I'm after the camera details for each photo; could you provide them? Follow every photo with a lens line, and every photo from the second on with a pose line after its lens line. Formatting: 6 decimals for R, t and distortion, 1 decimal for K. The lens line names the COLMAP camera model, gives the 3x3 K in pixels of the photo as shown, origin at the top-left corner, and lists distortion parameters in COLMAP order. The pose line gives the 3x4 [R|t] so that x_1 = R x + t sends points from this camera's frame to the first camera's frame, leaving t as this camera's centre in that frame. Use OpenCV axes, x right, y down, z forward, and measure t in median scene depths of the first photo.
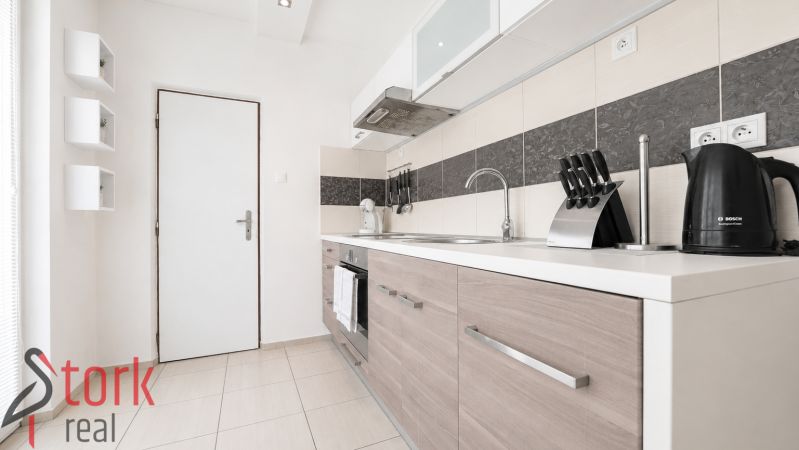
lens RADIAL K [[327.3, 0, 399.5], [0, 327.3, 225.0], [0, 0, 1]] dist [-0.000138, -0.000051]
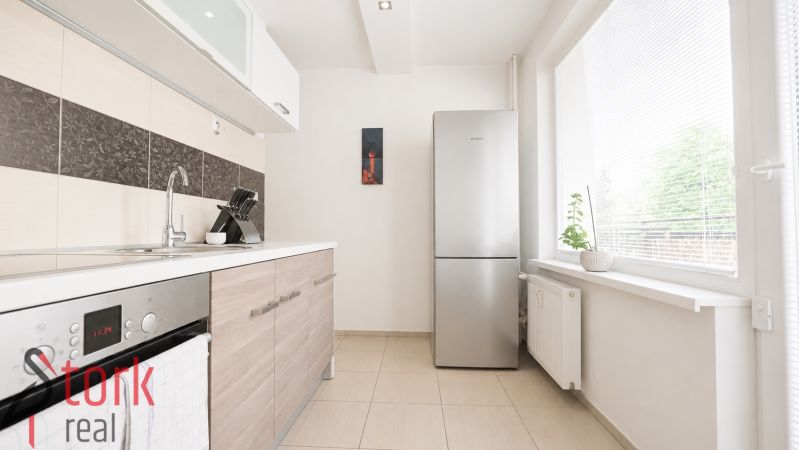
lens RADIAL K [[327.3, 0, 399.5], [0, 327.3, 225.0], [0, 0, 1]] dist [-0.000138, -0.000051]
pose [[-0.879868, 0.020121, 0.474793, -0.707292], [0.008959, 0.999628, -0.025760, 0.015632], [-0.475134, -0.018412, -0.879721, 1.526398]]
